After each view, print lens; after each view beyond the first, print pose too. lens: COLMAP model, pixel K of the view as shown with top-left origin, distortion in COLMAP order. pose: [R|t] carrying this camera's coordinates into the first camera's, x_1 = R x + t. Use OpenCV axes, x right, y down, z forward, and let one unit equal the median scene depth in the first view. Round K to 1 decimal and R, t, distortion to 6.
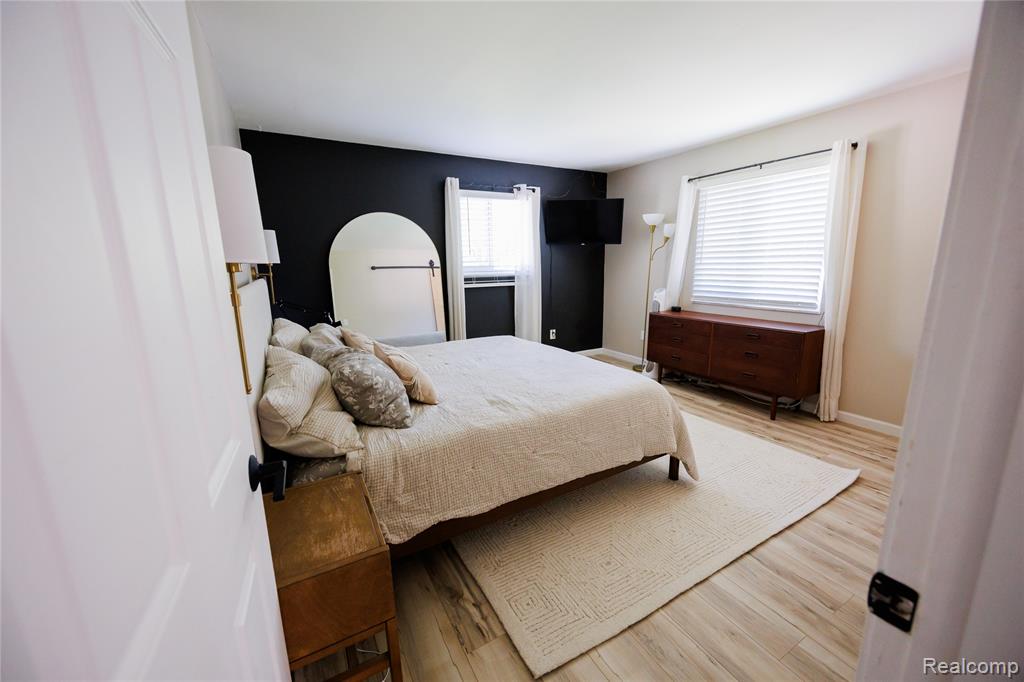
lens RADIAL K [[392.7, 0, 512.0], [0, 392.7, 341.0], [0, 0, 1]] dist [0.002531, 0.000117]
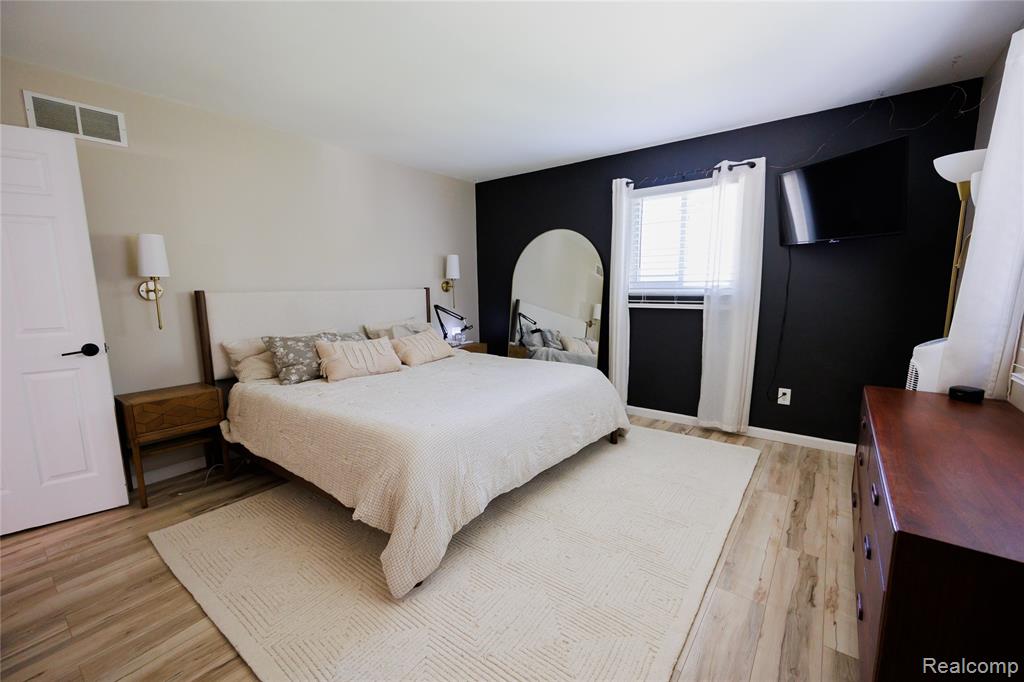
lens RADIAL K [[420.4, 0, 512.0], [0, 420.4, 341.0], [0, 0, 1]] dist [0.001326, 0.000213]
pose [[0.403011, 0.129115, -0.906042, 0.576029], [-0.175256, 0.982565, 0.062065, -0.076740], [0.898258, 0.133776, 0.418613, 0.412164]]
